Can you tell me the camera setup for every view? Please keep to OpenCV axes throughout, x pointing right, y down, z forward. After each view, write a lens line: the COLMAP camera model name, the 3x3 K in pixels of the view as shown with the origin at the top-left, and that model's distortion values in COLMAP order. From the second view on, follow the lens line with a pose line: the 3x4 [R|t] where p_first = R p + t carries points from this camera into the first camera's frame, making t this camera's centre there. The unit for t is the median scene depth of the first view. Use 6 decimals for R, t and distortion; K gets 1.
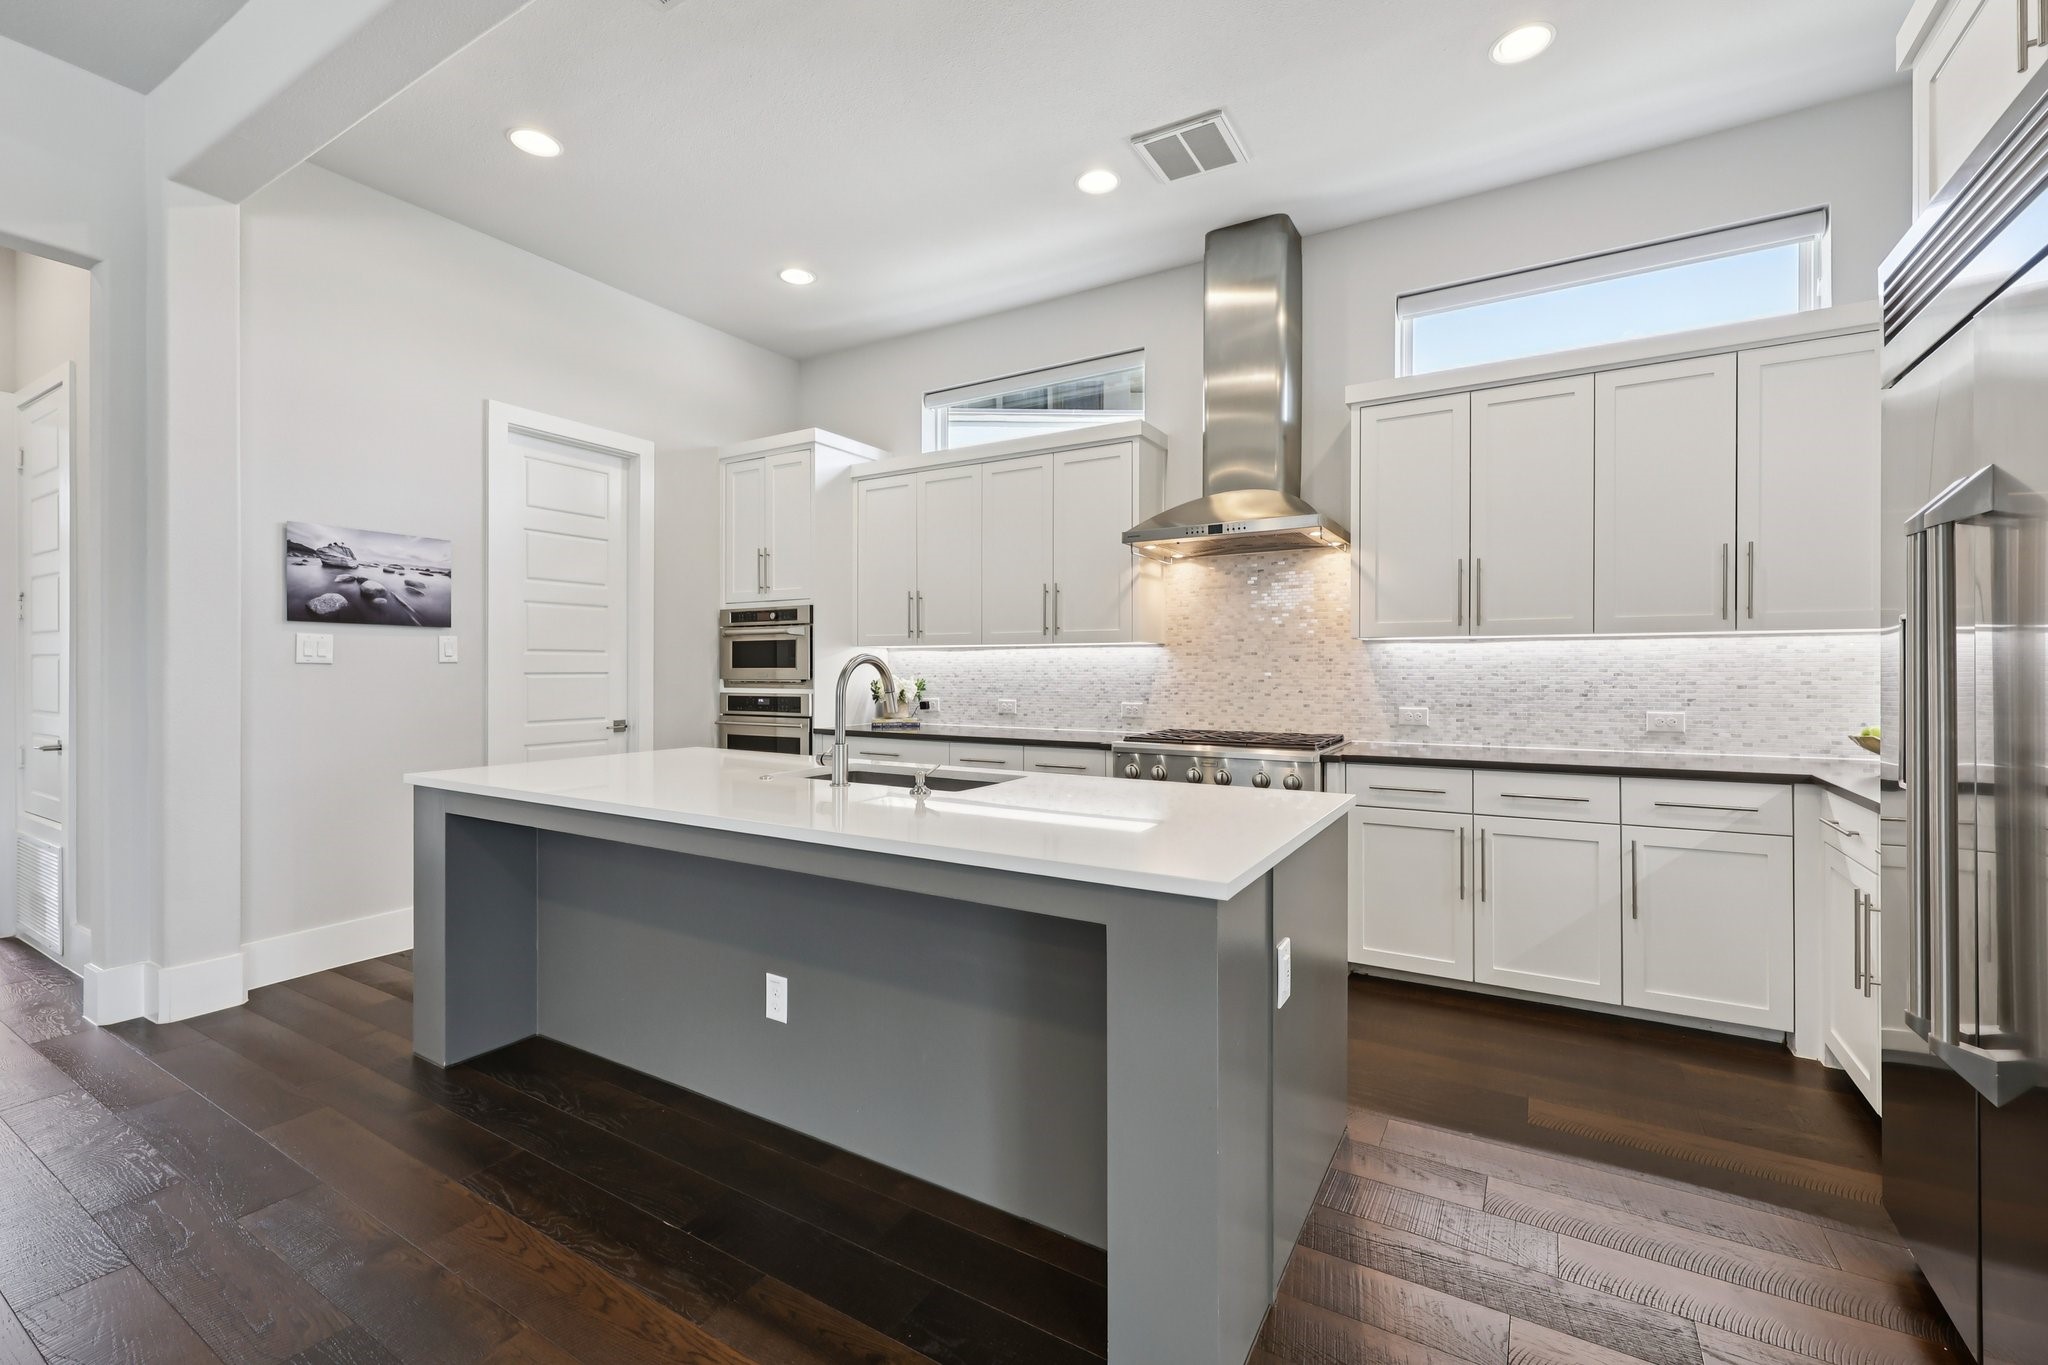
lens RADIAL K [[858.8, 0, 1041.6], [0, 858.8, 671.9], [0, 0, 1]] dist [-0.000724, 0.002176]
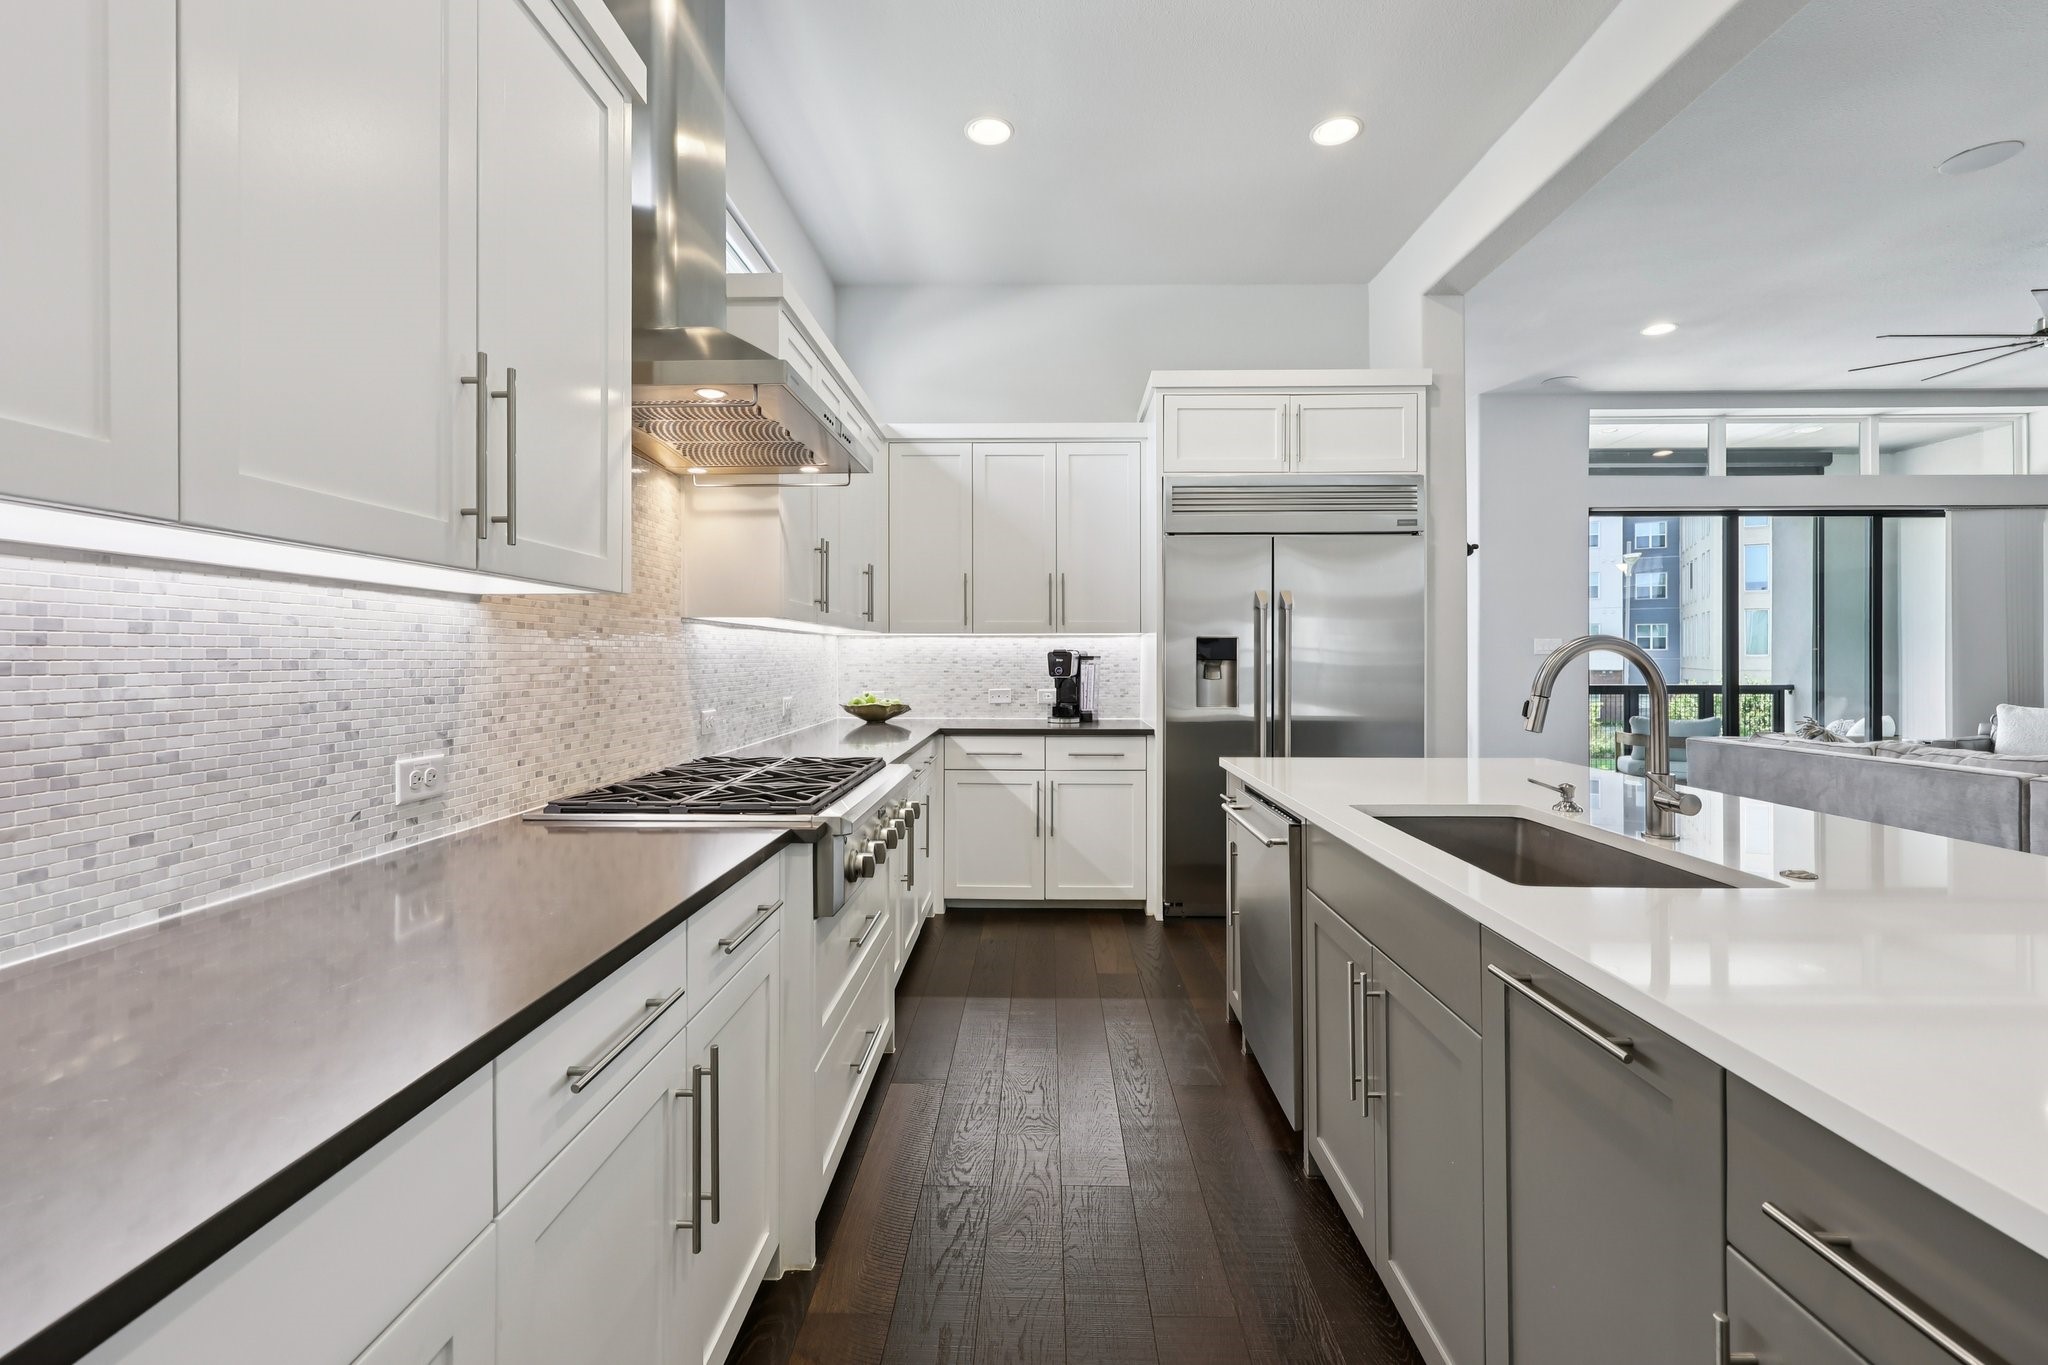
lens RADIAL K [[858.8, 0, 1029.6], [0, 858.8, 666.9], [0, 0, 1]] dist [-0.000724, 0.002176]
pose [[-0.490487, -0.007108, 0.871420, -0.343240], [0.003441, 0.999943, 0.010094, -0.003144], [-0.871442, 0.007949, -0.490435, 1.035524]]
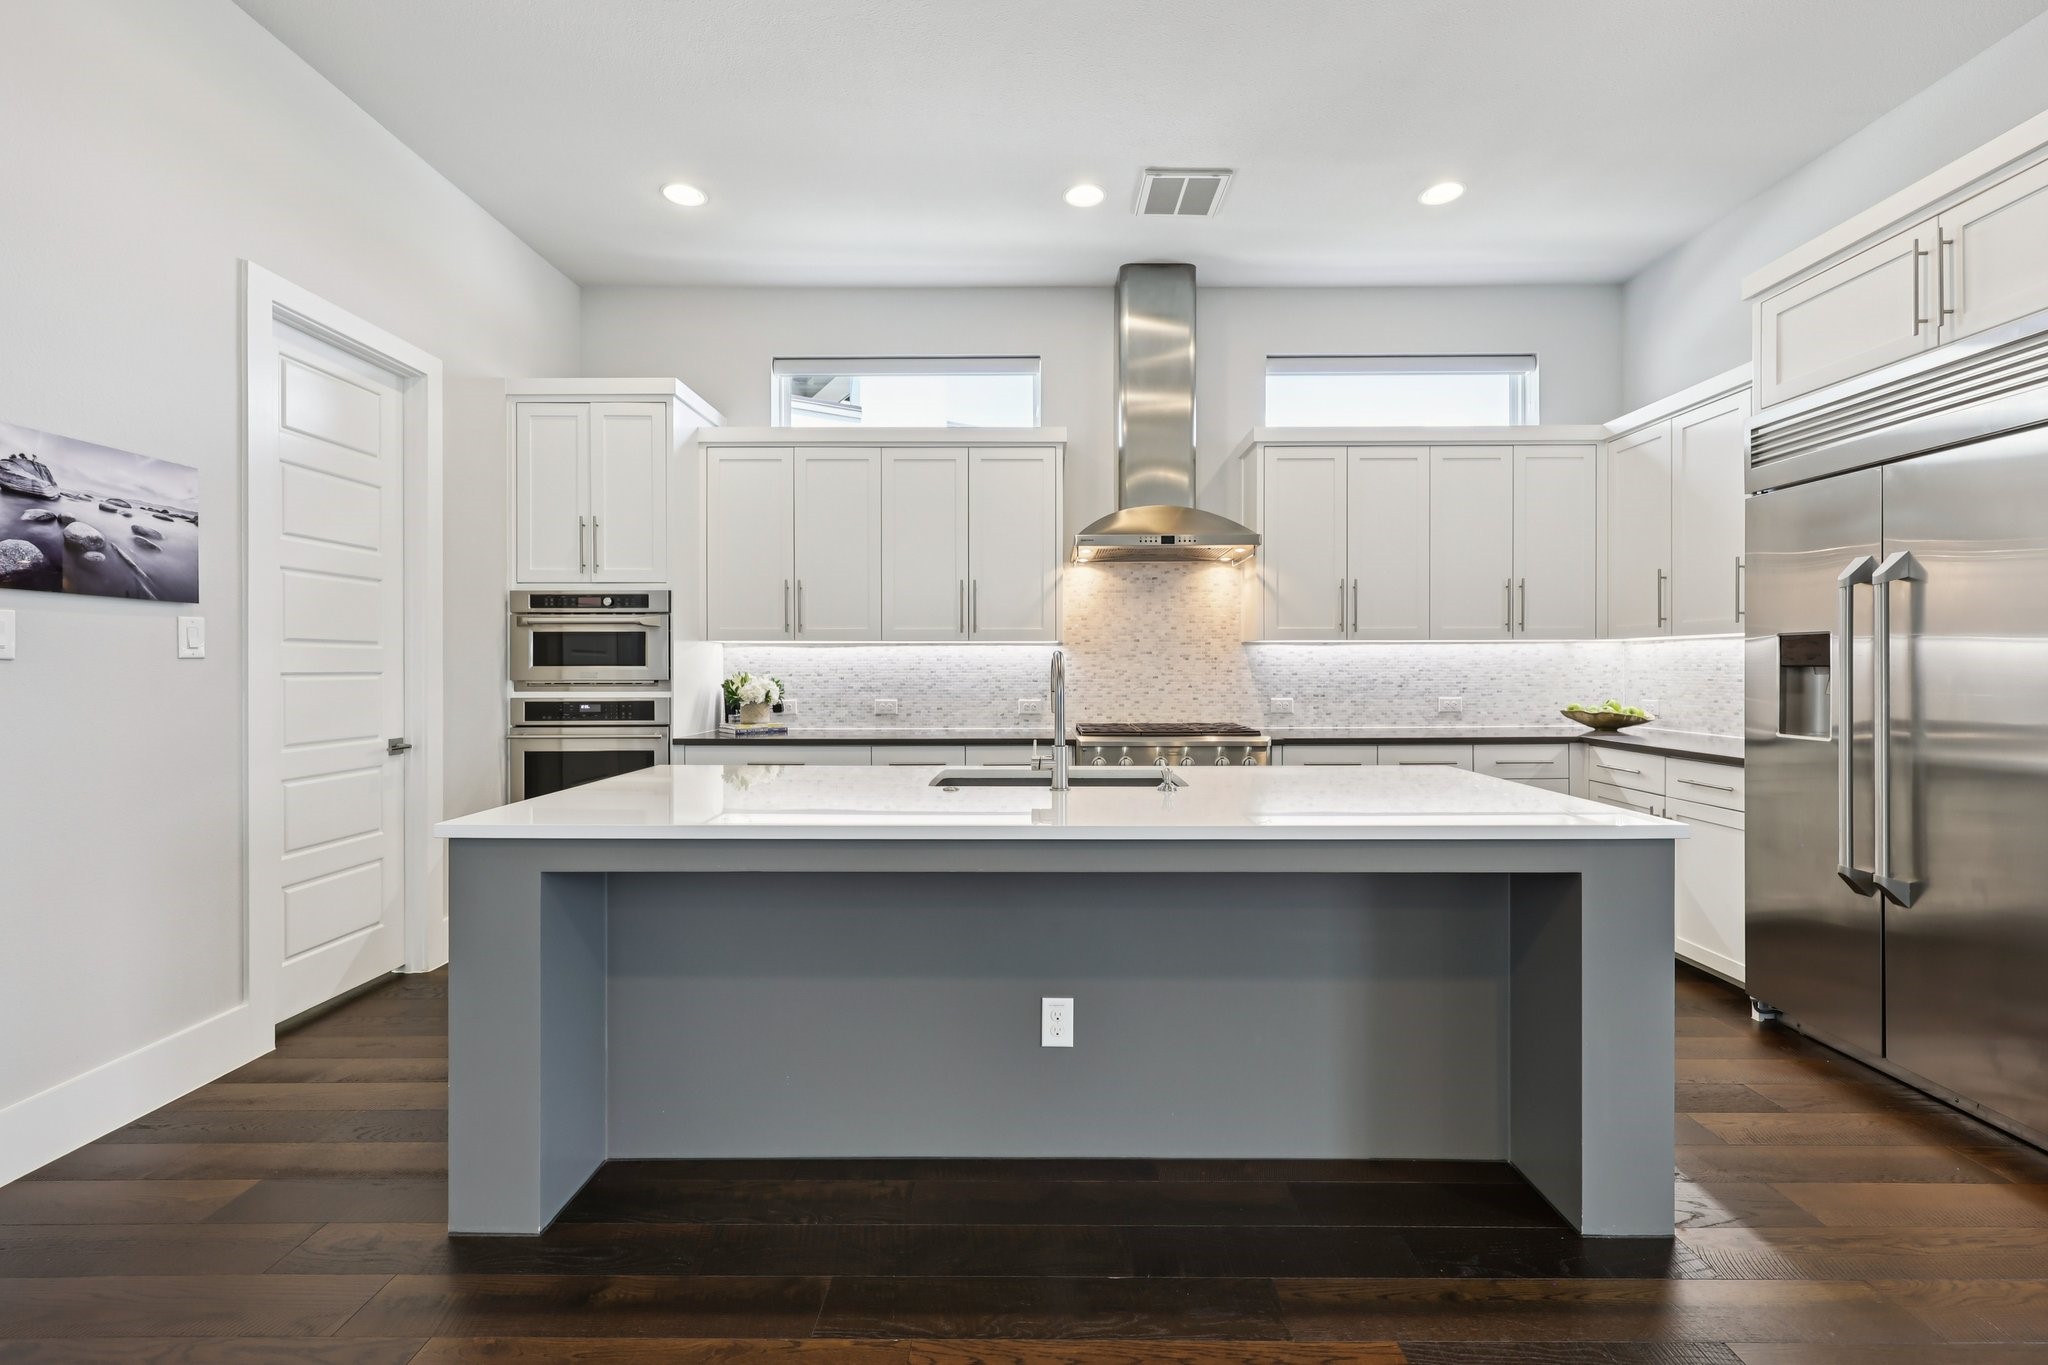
lens RADIAL K [[858.8, 0, 1020.5], [0, 858.8, 671.7], [0, 0, 1]] dist [-0.000724, 0.002176]
pose [[0.865841, -0.003770, 0.500305, -0.454354], [0.003088, 0.999993, 0.002191, 0.000151], [-0.500310, -0.000352, 0.865846, 0.123651]]
